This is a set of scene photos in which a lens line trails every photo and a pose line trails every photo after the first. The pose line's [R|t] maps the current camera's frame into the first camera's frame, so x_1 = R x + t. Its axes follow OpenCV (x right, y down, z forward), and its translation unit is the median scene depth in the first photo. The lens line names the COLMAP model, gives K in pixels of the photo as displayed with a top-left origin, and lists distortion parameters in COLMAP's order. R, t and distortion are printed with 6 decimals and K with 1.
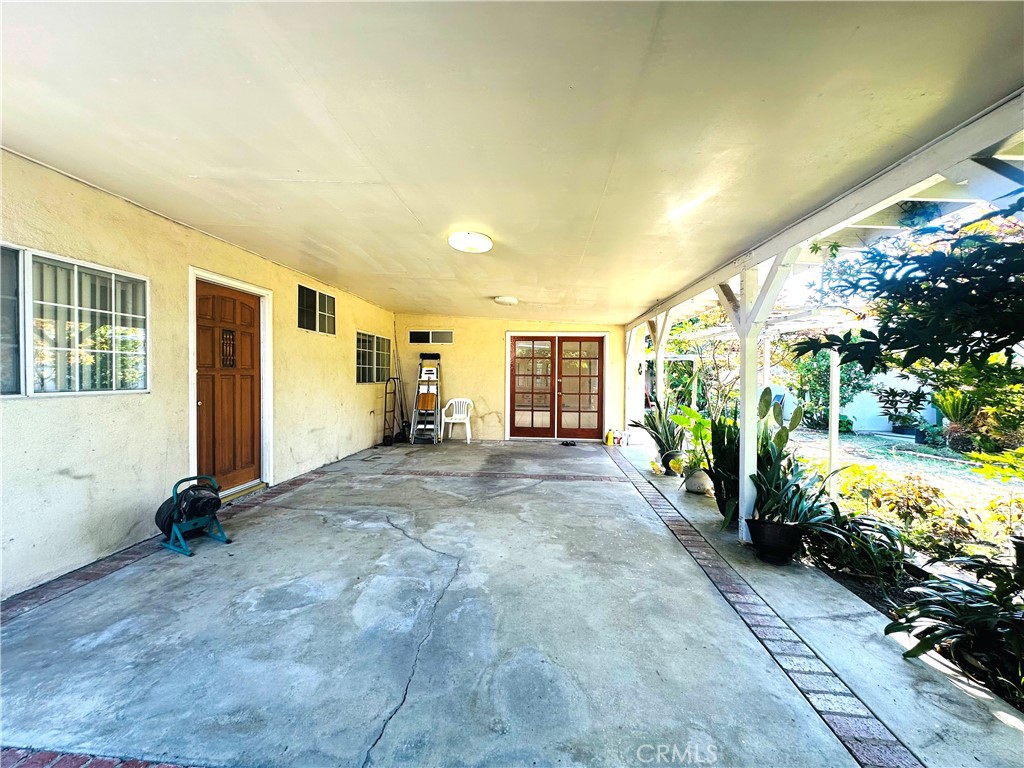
lens RADIAL K [[408.4, 0, 510.1], [0, 408.4, 382.6], [0, 0, 1]] dist [-0.001572, 0.000180]
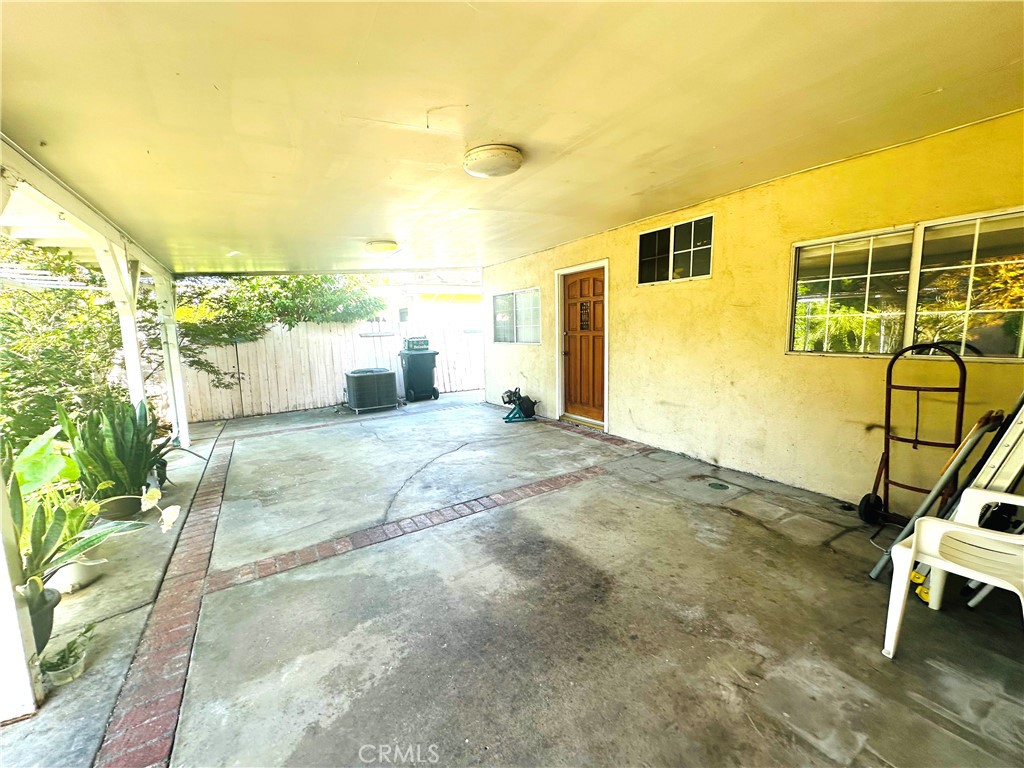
lens RADIAL K [[408.4, 0, 507.4], [0, 408.4, 379.4], [0, 0, 1]] dist [-0.001572, 0.000180]
pose [[-0.804801, 0.087026, -0.587131, 0.312340], [0.009589, 0.990970, 0.133739, -0.053440], [0.593468, 0.102003, -0.798368, 1.789112]]
